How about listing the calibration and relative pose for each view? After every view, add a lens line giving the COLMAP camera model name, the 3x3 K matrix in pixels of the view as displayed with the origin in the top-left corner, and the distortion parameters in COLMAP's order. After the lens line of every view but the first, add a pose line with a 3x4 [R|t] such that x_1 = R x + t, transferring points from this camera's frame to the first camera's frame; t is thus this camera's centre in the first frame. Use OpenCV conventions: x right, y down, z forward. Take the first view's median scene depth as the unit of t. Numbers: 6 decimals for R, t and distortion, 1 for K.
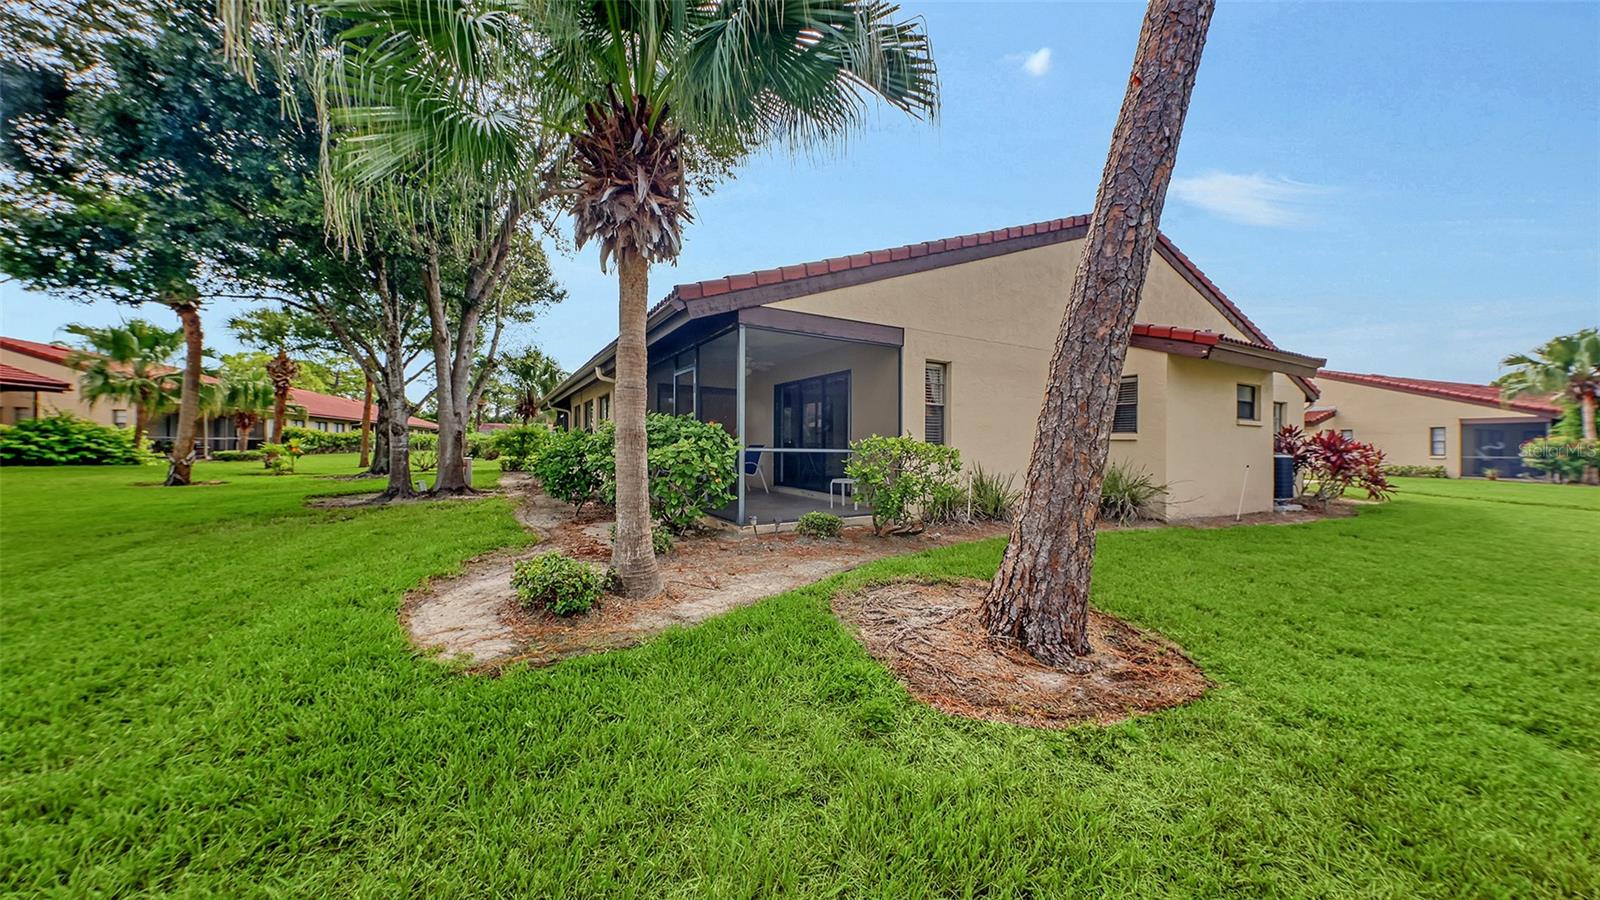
lens RADIAL K [[556.4, 0, 800.3], [0, 556.4, 449.5], [0, 0, 1]] dist [0.002878, -0.000760]
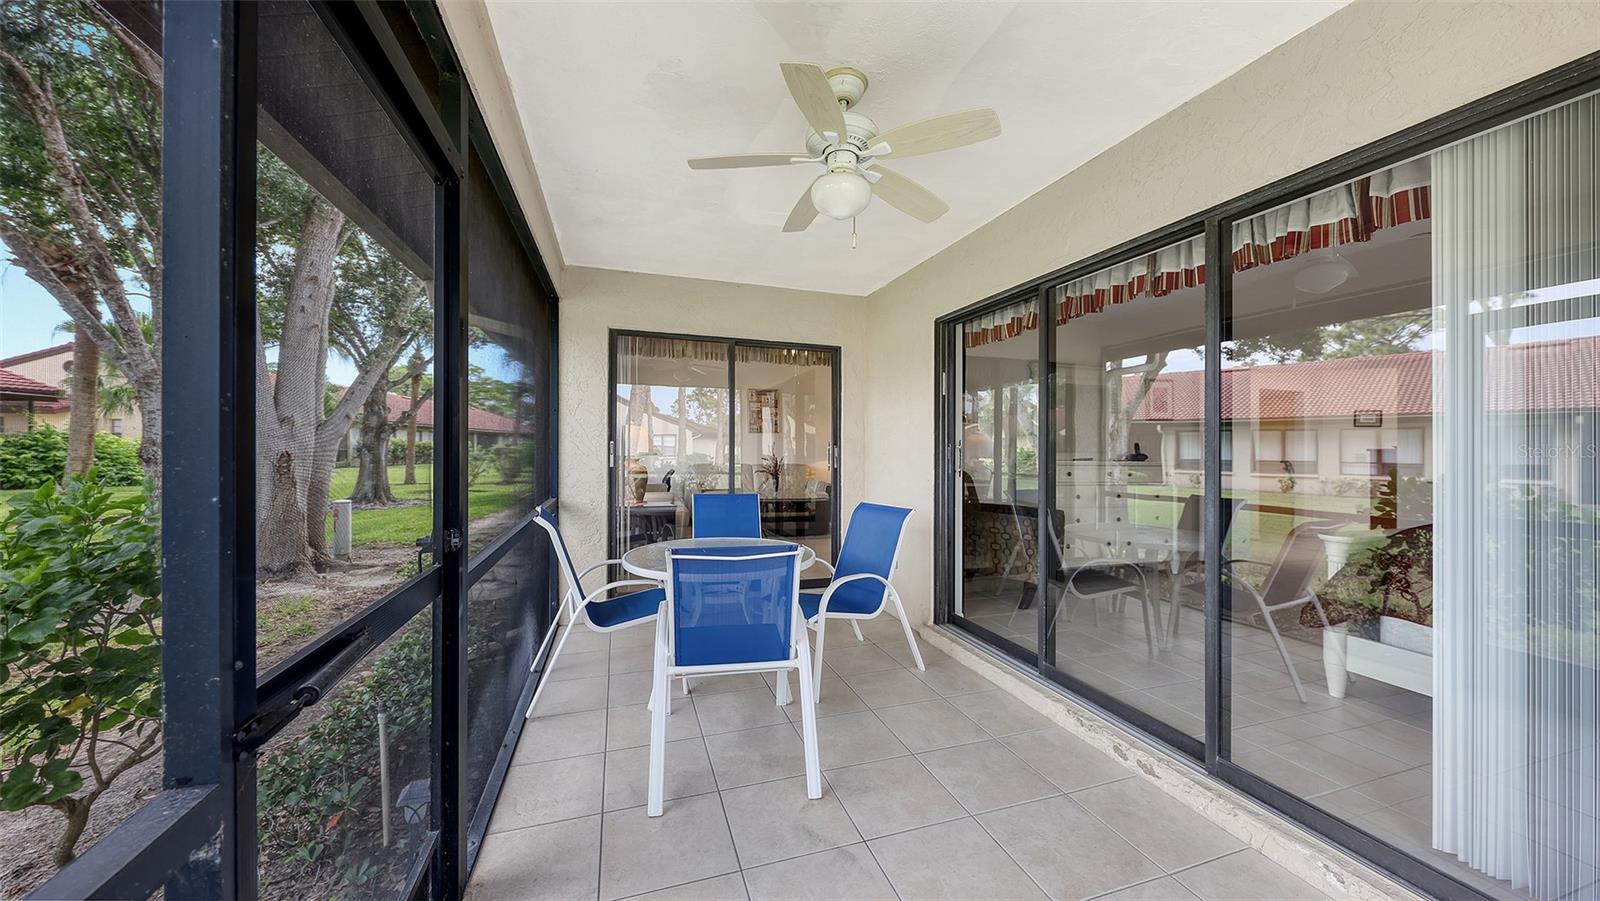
lens RADIAL K [[556.4, 0, 803.4], [0, 556.4, 443.8], [0, 0, 1]] dist [0.002878, -0.000760]
pose [[0.979561, -0.005803, -0.201066, -0.042838], [0.004101, 0.999952, -0.008877, -0.029384], [0.201108, 0.007871, 0.979537, 0.495194]]
